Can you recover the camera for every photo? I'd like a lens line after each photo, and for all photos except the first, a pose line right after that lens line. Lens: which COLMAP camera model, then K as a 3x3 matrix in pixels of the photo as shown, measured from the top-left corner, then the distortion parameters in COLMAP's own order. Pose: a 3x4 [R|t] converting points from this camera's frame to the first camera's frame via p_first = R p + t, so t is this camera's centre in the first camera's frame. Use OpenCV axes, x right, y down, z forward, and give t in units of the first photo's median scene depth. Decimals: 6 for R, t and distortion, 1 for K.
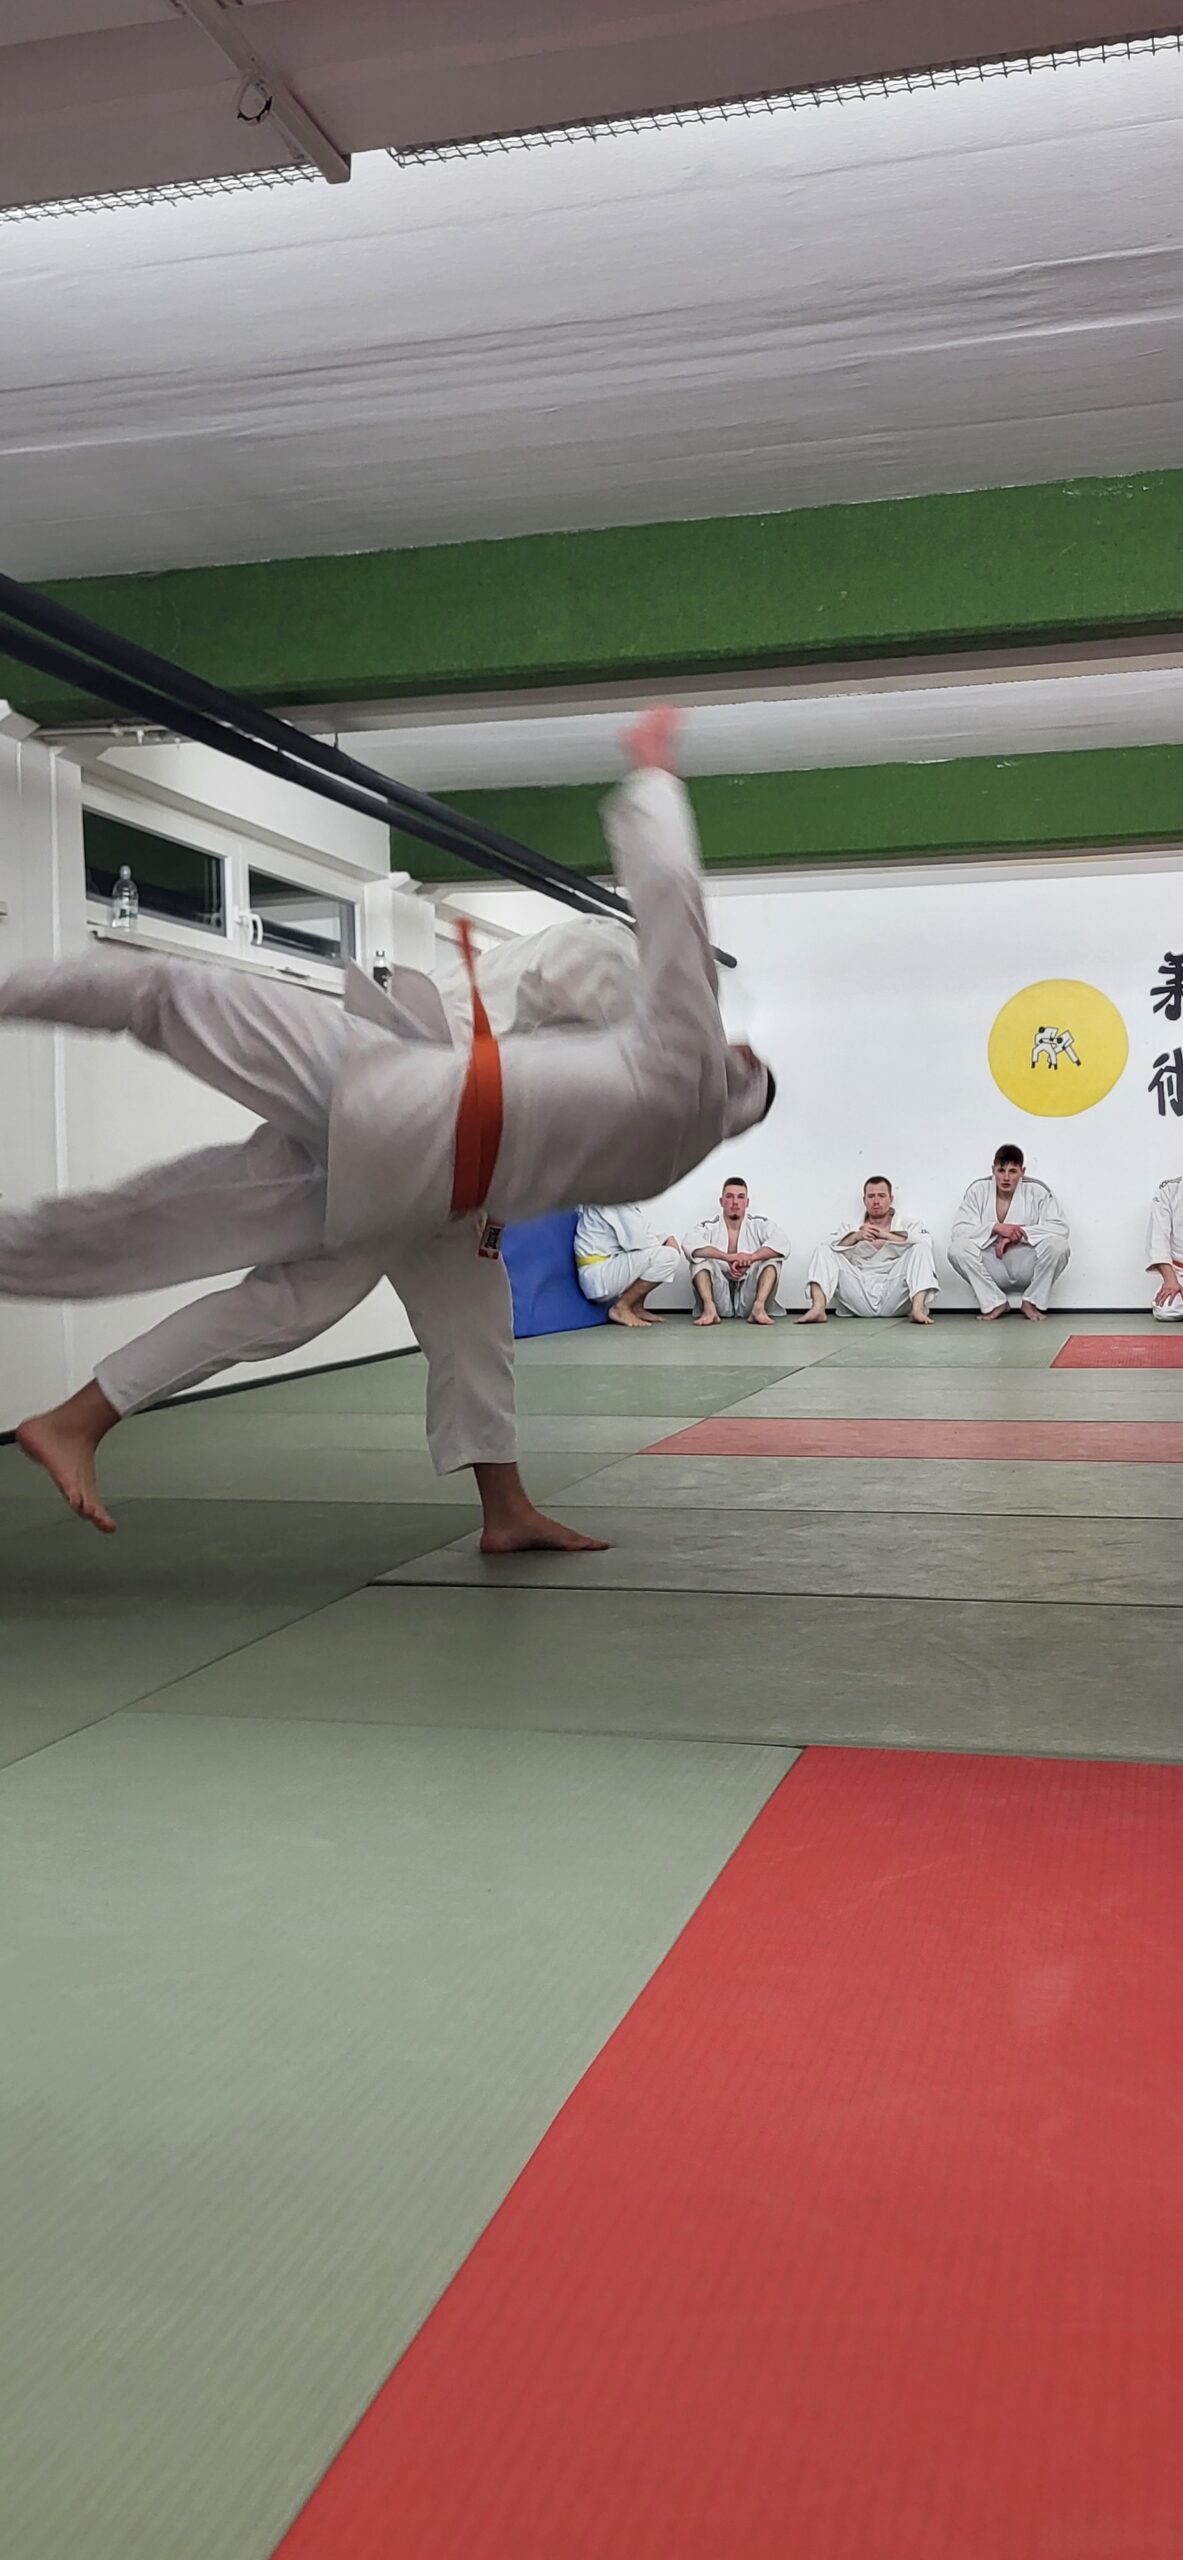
lens RADIAL K [[2079.5, 0, 631.1], [0, 2079.5, 1313.6], [0, 0, 1]] dist [0.041388, -0.015217]
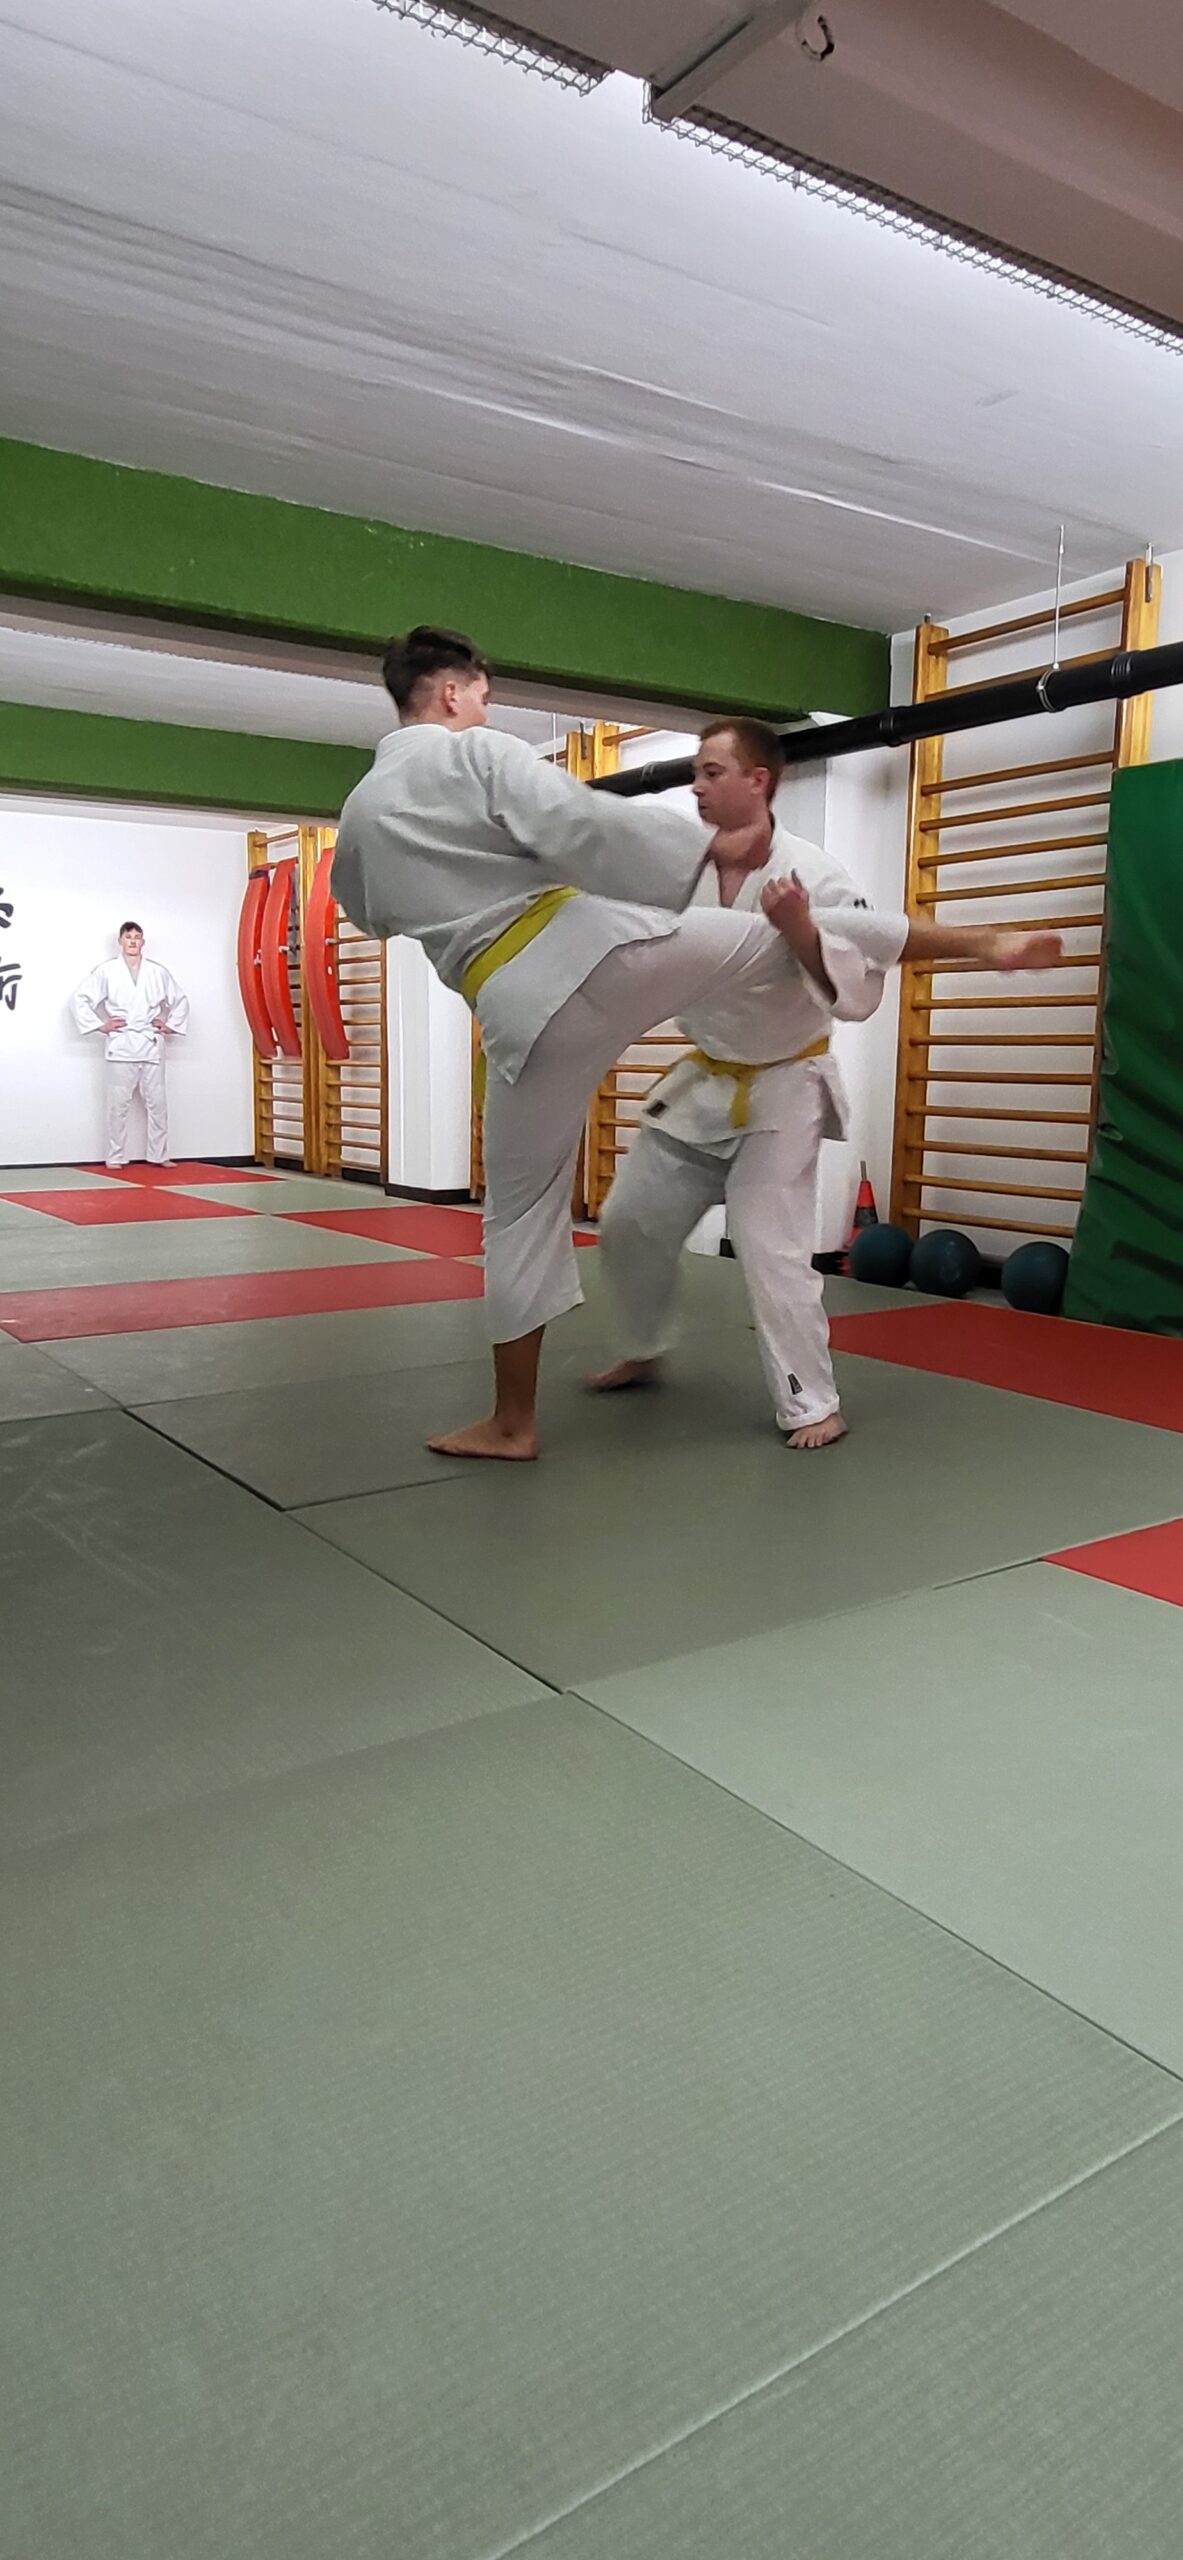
lens RADIAL K [[1510.2, 0, 584.0], [0, 1510.2, 1278.8], [0, 0, 1]] dist [-0.002113, 0.011167]
pose [[0.659504, -0.094239, 0.745771, -0.391313], [0.026223, 0.994391, 0.102466, -0.038644], [-0.751244, -0.048020, 0.658276, 0.282614]]
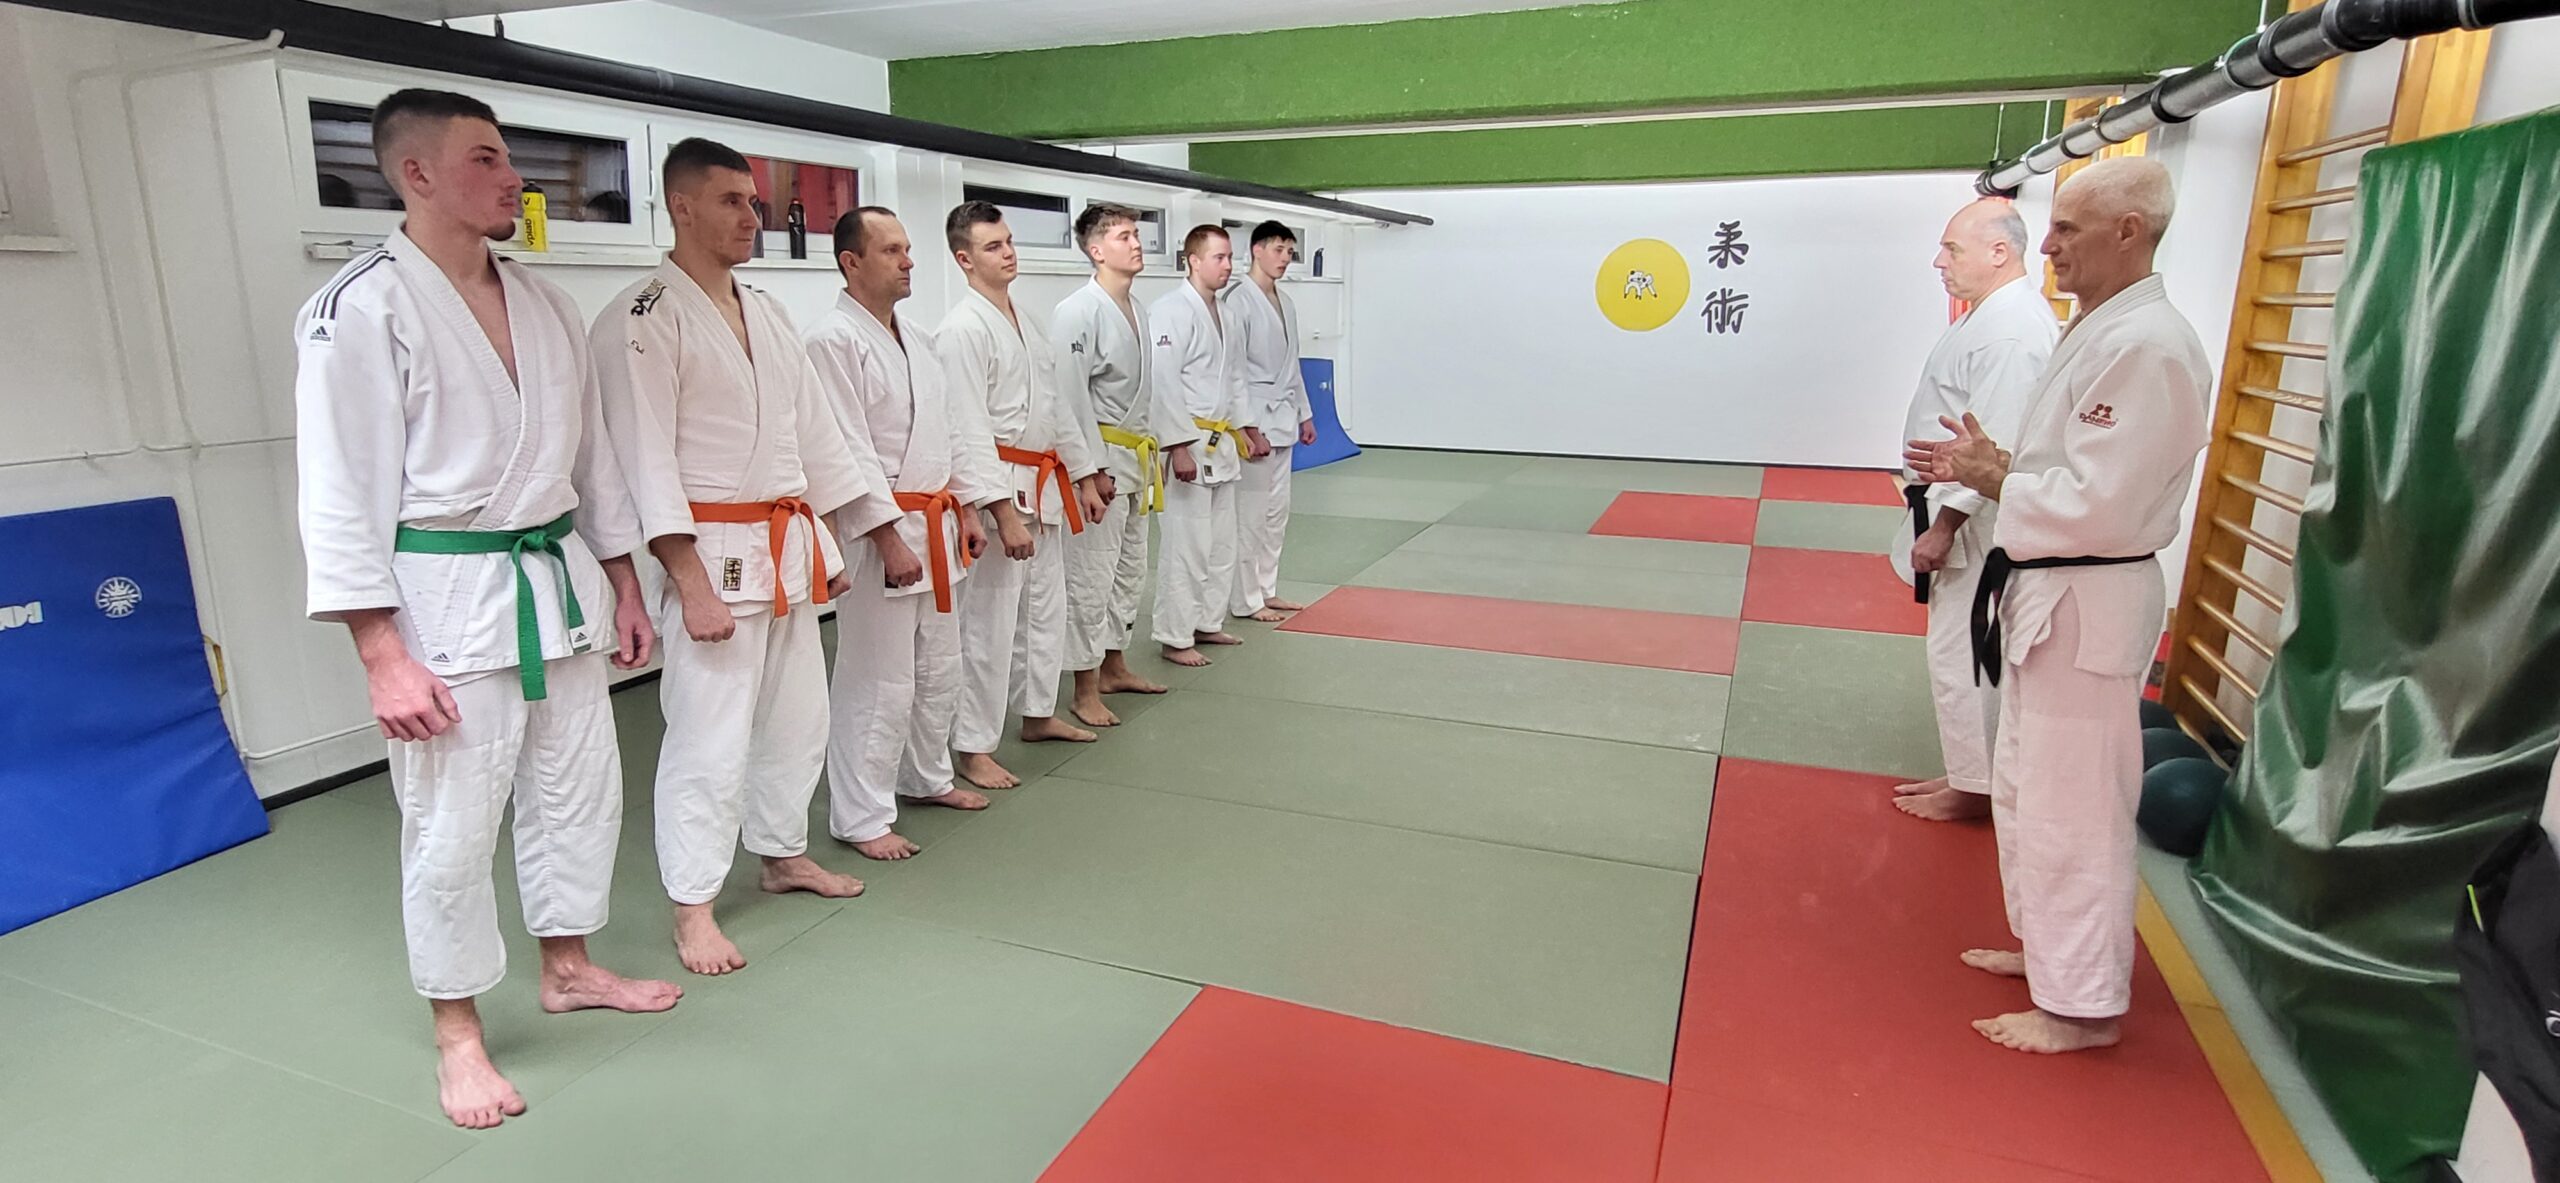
lens RADIAL K [[1296.5, 0, 1251.6], [0, 1296.5, 594.7], [0, 0, 1]] dist [0.007934, -0.006999]
pose [[0.990687, 0.046344, -0.128027, 0.114281], [-0.022889, 0.983595, 0.178932, -0.142639], [0.134219, -0.174335, 0.975496, 0.013030]]
